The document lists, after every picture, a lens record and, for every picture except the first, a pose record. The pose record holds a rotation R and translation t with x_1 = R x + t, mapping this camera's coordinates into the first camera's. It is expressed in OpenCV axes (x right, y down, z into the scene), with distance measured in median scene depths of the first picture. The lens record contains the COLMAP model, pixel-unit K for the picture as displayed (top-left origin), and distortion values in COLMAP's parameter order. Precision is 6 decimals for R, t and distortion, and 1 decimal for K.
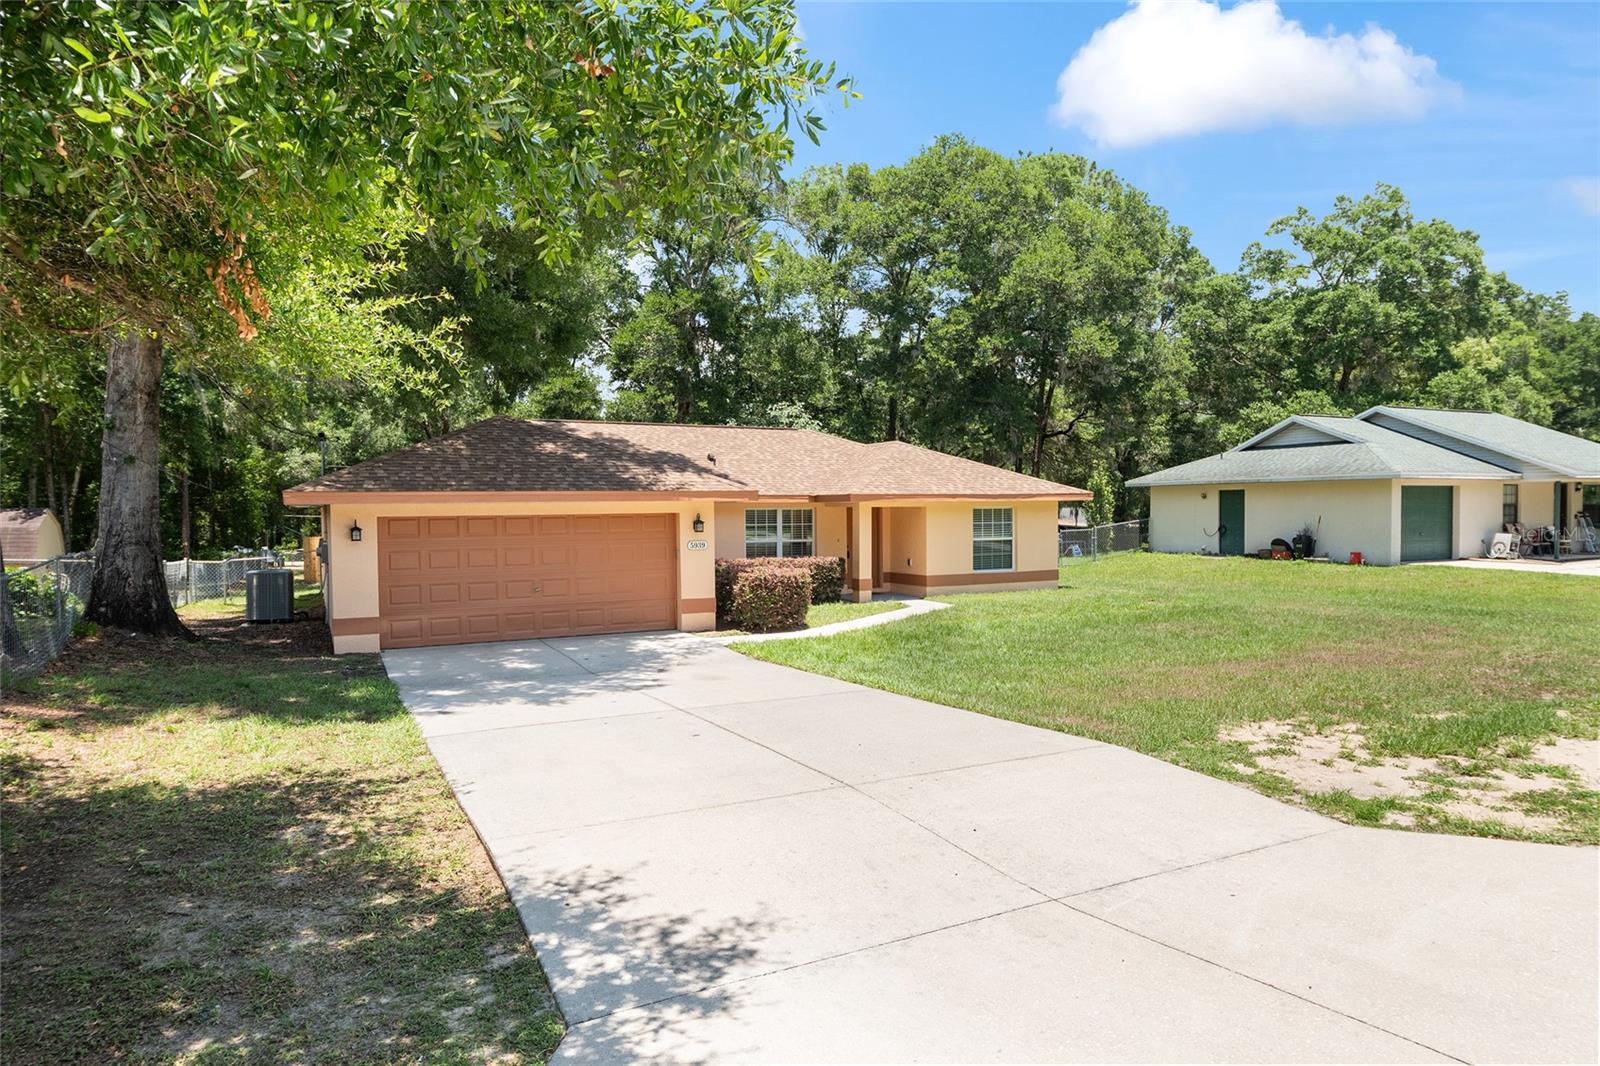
lens RADIAL K [[950.5, 0, 793.2], [0, 950.5, 534.4], [0, 0, 1]] dist [0.004436, 0.000411]
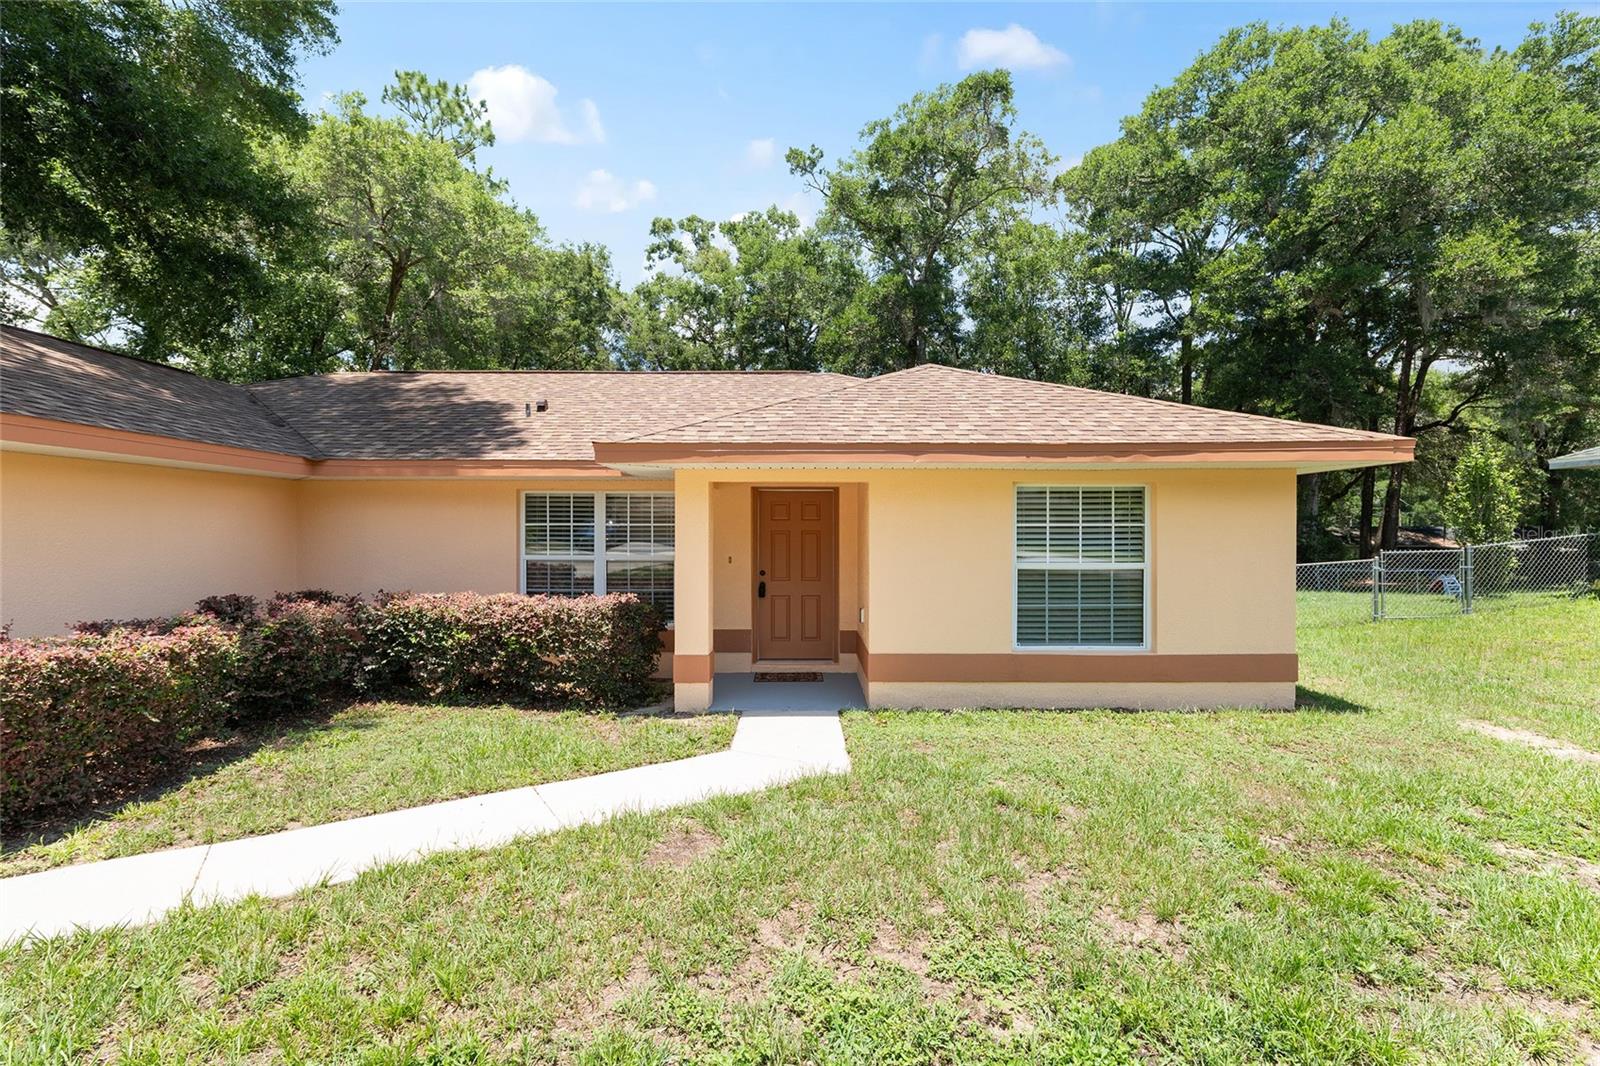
lens RADIAL K [[743.0, 0, 800.7], [0, 743.0, 535.7], [0, 0, 1]] dist [0.002407, -0.001392]
pose [[0.896632, 0.010454, -0.442653, 0.183907], [-0.018698, 0.999723, -0.014265, -0.000752], [0.442381, 0.021067, 0.896580, 0.514384]]
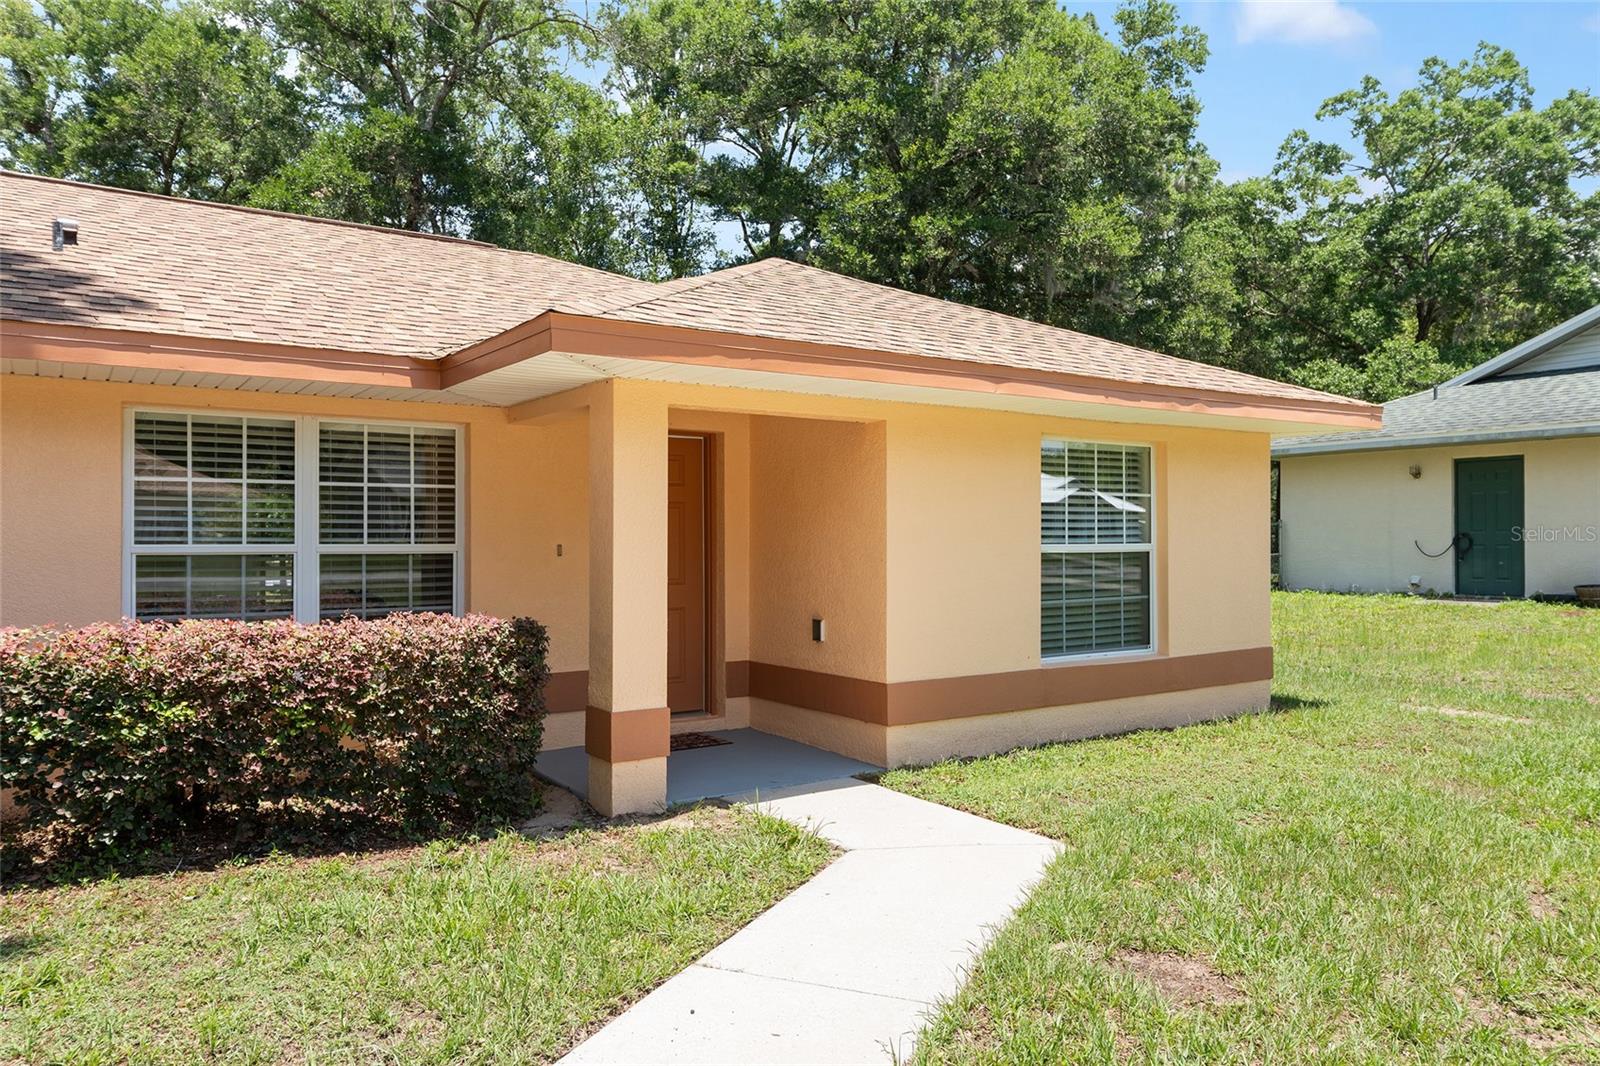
lens RADIAL K [[1109.3, 0, 800.0], [0, 1109.3, 533.0], [0, 0, 1]] dist [0.000328, -0.001309]
pose [[0.990797, 0.007829, 0.135128, 0.054738], [-0.003721, 0.999524, -0.030624, 0.008328], [-0.135304, 0.029839, 0.990355, 0.509936]]
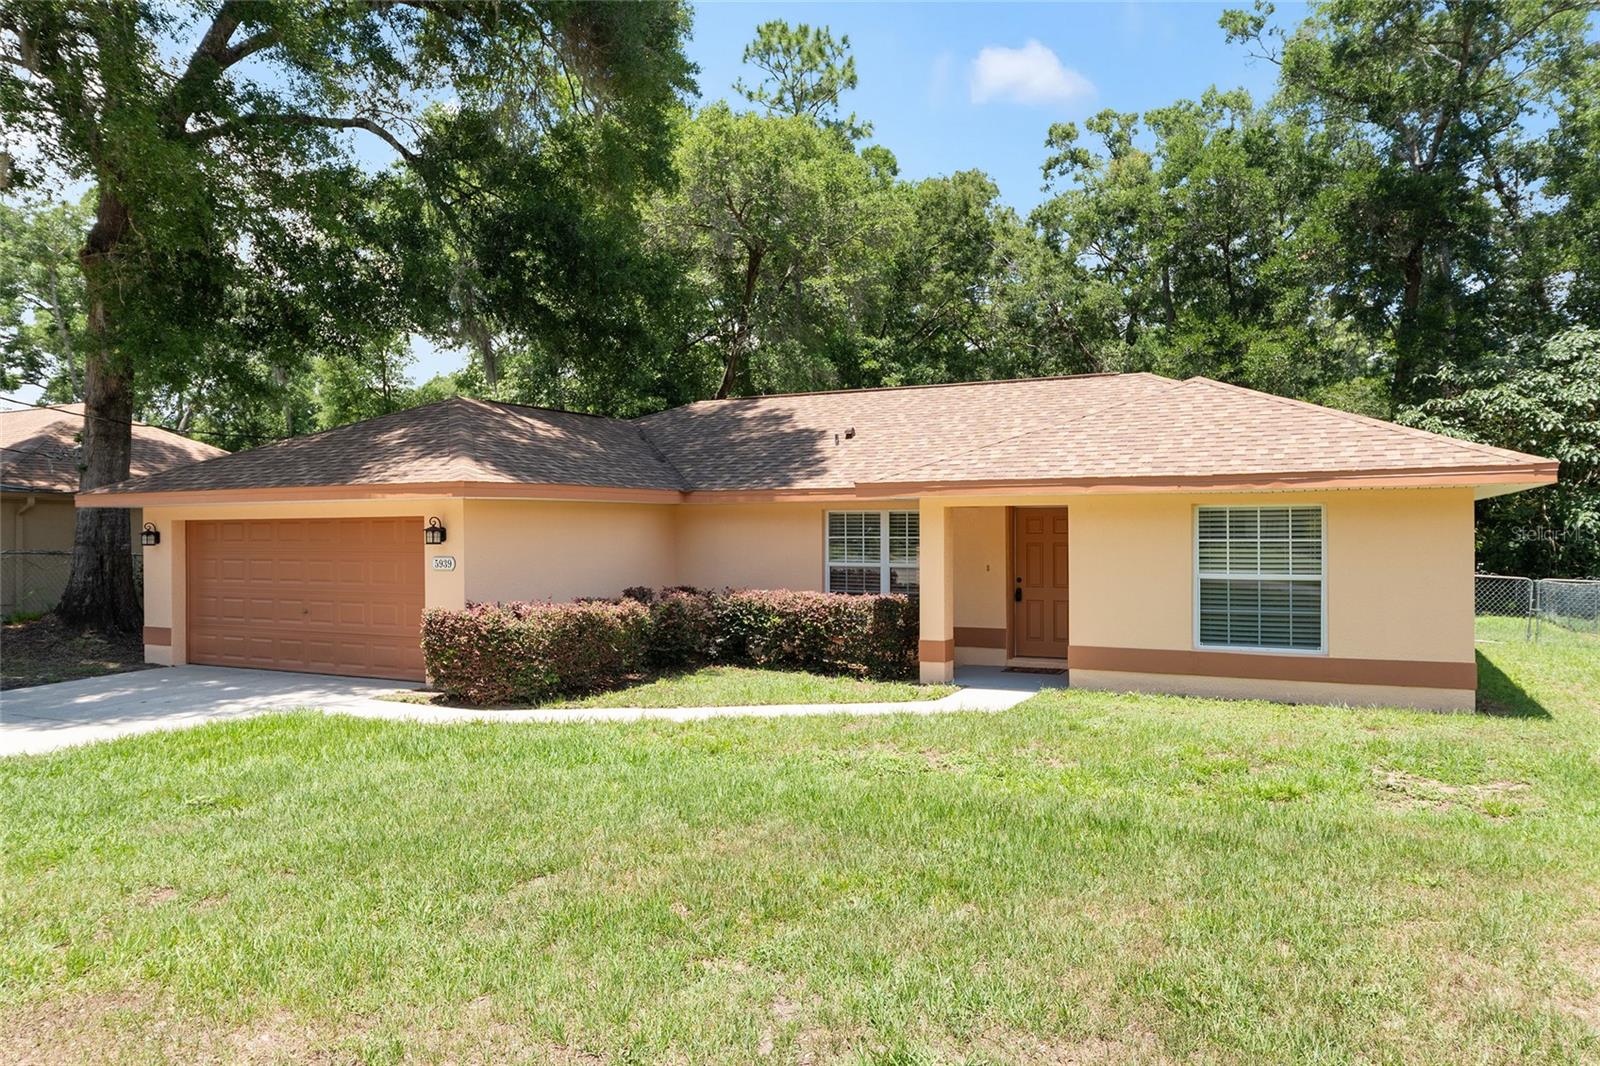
lens RADIAL K [[1084.1, 0, 800.0], [0, 1084.1, 533.0], [0, 0, 1]] dist [-0.004754, -0.000043]
pose [[0.598697, 0.010283, -0.800910, 0.367015], [-0.020363, 0.999790, -0.002385, -0.007582], [0.800717, 0.017737, 0.598781, 0.403645]]
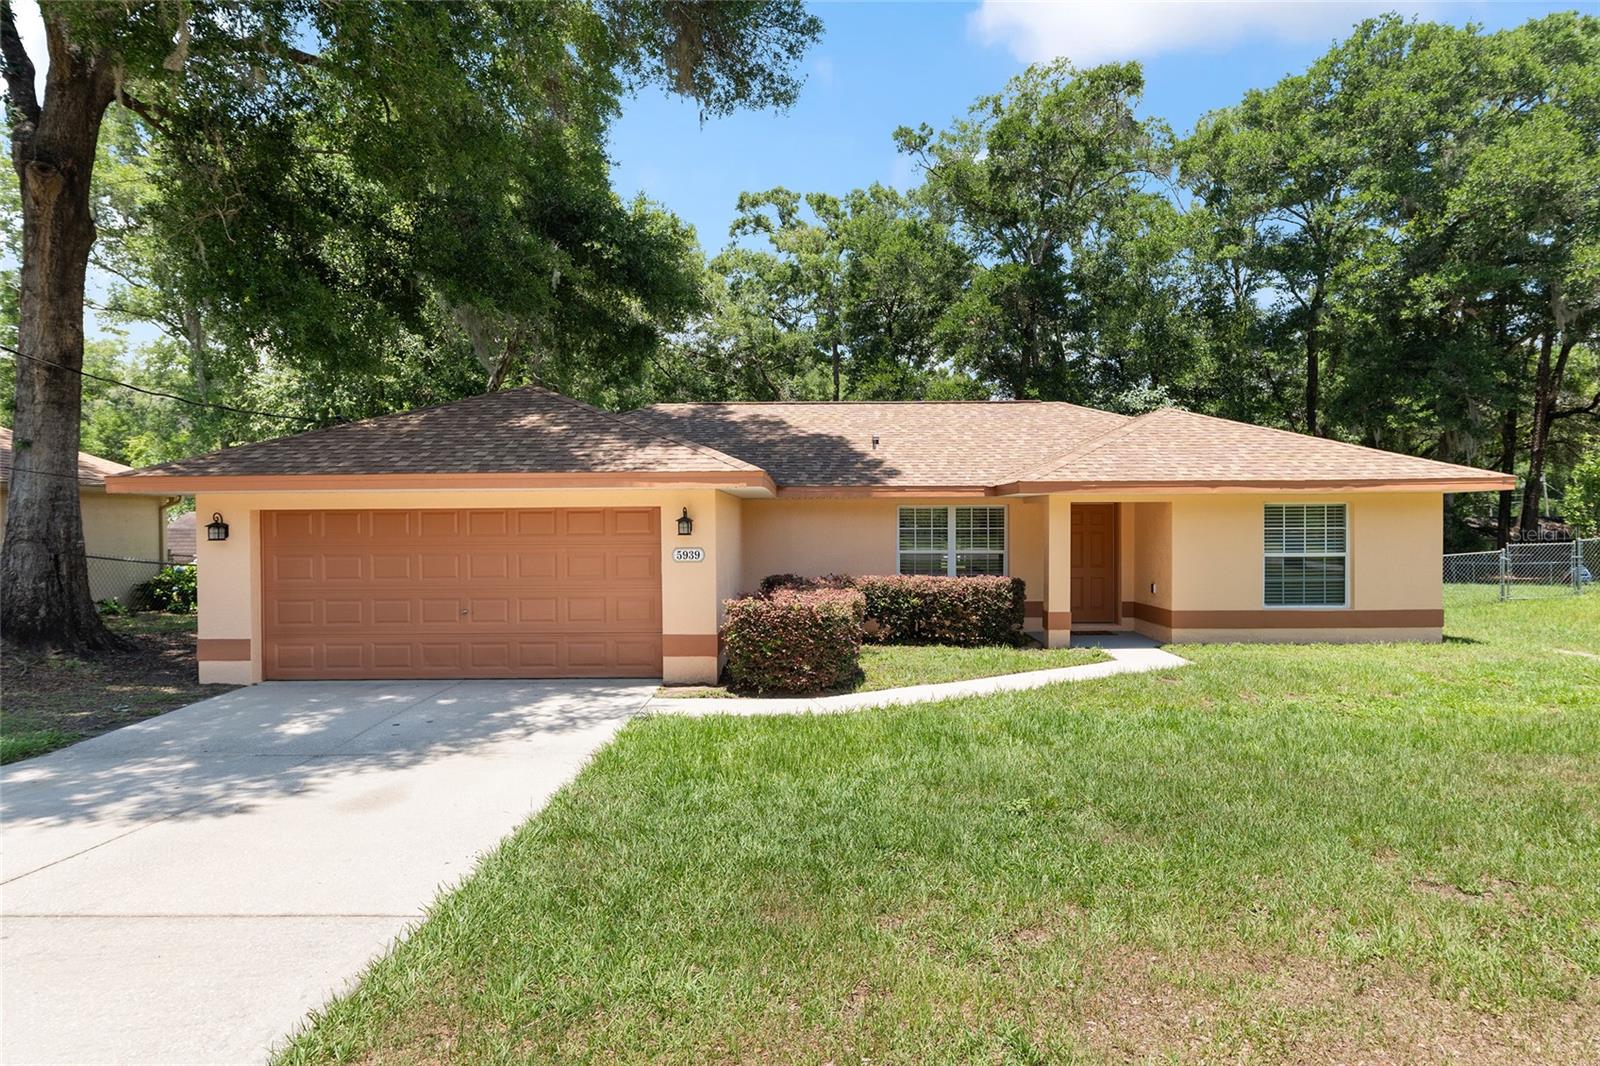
lens RADIAL K [[911.3, 0, 806.9], [0, 911.3, 534.8], [0, 0, 1]] dist [-0.002699, 0.001902]
pose [[0.893069, 0.009167, -0.449827, 0.142486], [-0.013854, 0.999879, -0.007128, 0.000459], [0.449707, 0.012598, 0.893087, 0.254498]]
